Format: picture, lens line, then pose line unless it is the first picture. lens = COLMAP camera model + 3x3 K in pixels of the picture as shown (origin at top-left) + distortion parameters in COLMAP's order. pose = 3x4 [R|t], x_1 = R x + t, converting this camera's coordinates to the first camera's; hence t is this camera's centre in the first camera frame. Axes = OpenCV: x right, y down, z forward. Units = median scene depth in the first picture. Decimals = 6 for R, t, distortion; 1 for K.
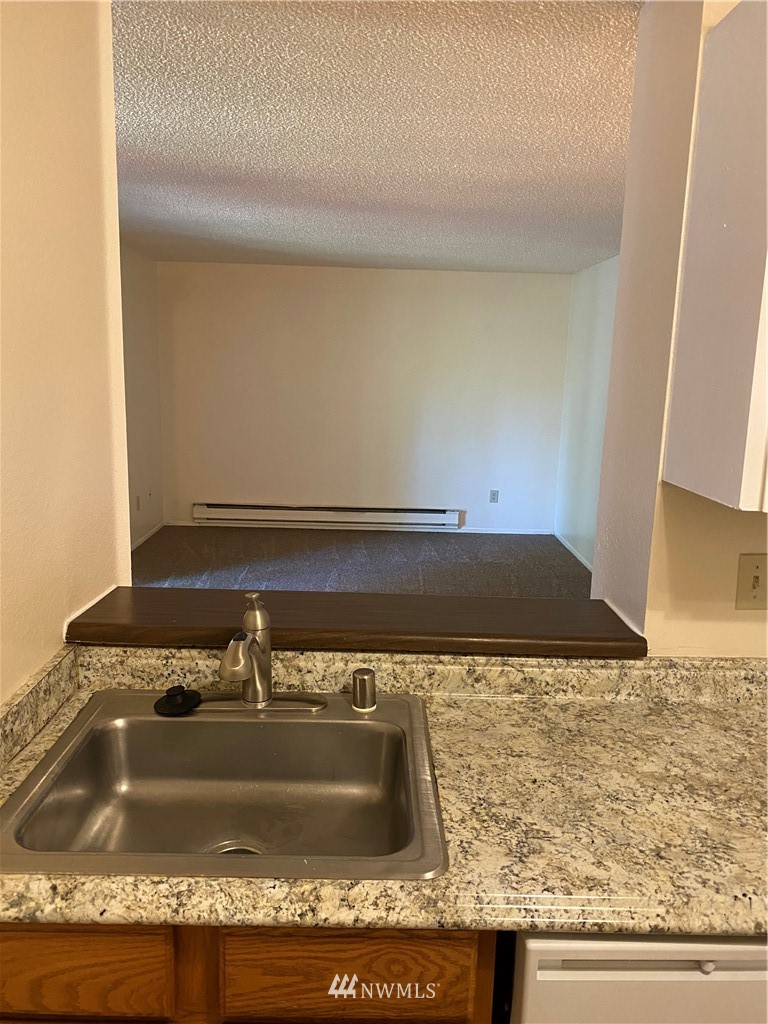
lens RADIAL K [[794.2, 0, 384.0], [0, 794.2, 512.0], [0, 0, 1]] dist [0.006863, -0.000118]
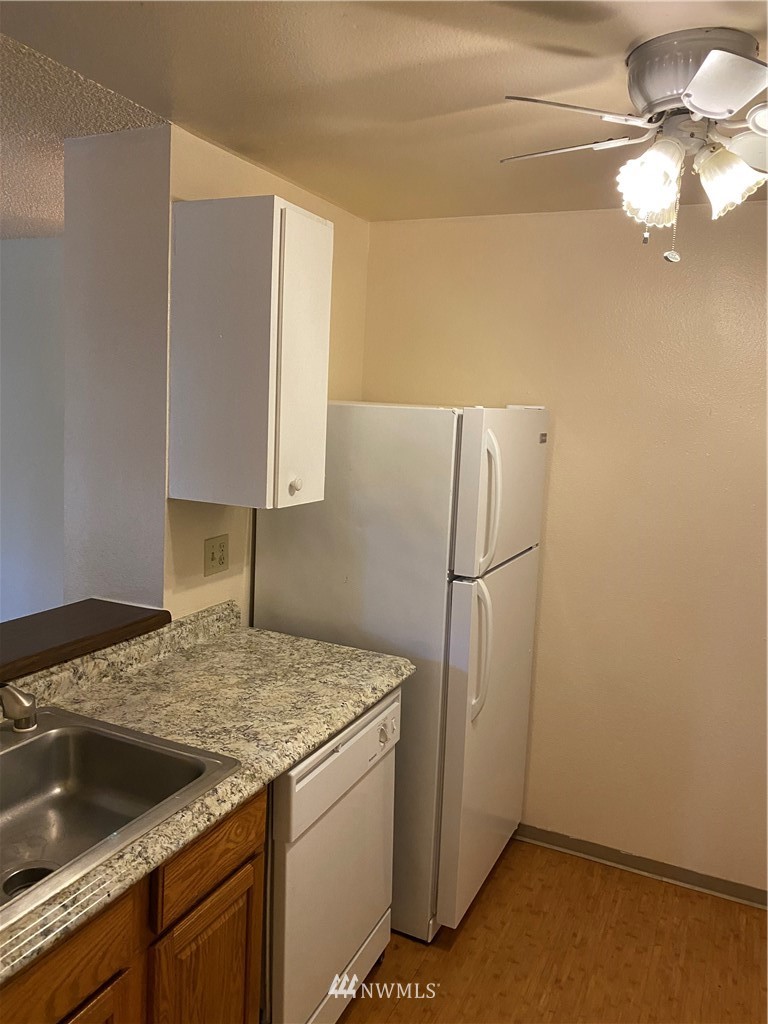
lens RADIAL K [[794.2, 0, 384.0], [0, 794.2, 512.0], [0, 0, 1]] dist [0.006863, -0.000118]
pose [[0.439205, -0.140409, 0.887347, -0.777253], [0.138337, 0.986501, 0.087627, -0.089801], [-0.887672, 0.084267, 0.452700, 0.001269]]
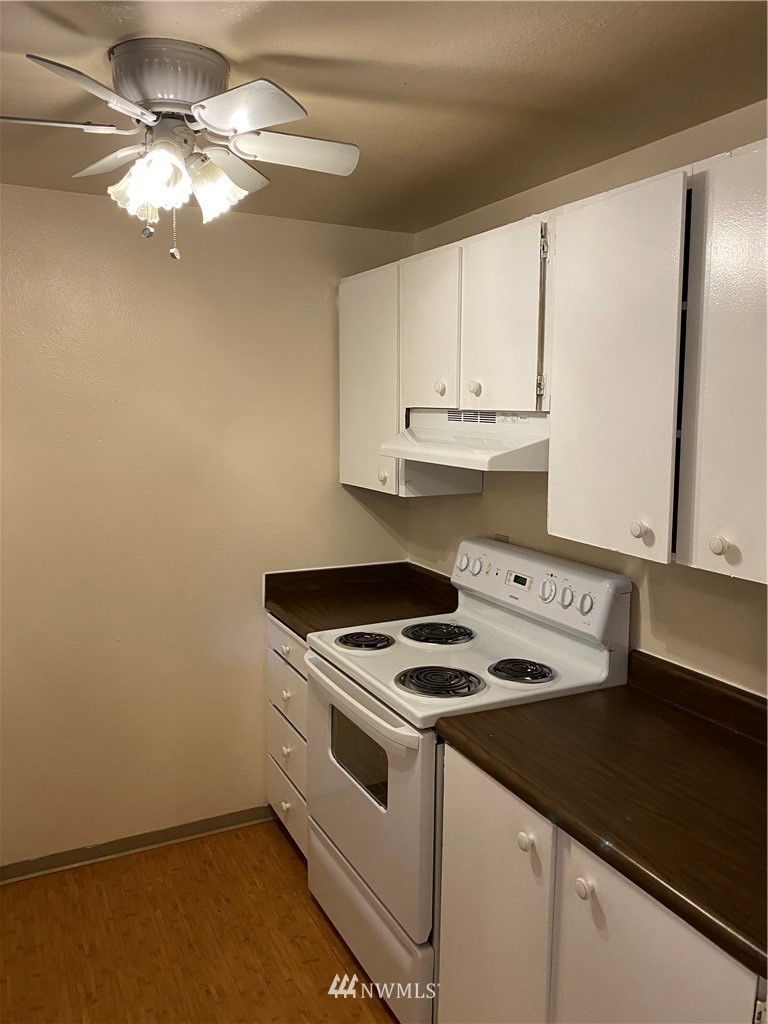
lens RADIAL K [[781.1, 0, 386.2], [0, 781.1, 515.5], [0, 0, 1]] dist [0.001413, -0.005195]
pose [[-0.439482, -0.161040, 0.883698, -0.776710], [0.149820, 0.956875, 0.248884, -0.155902], [-0.885669, 0.241776, -0.396403, 0.366863]]
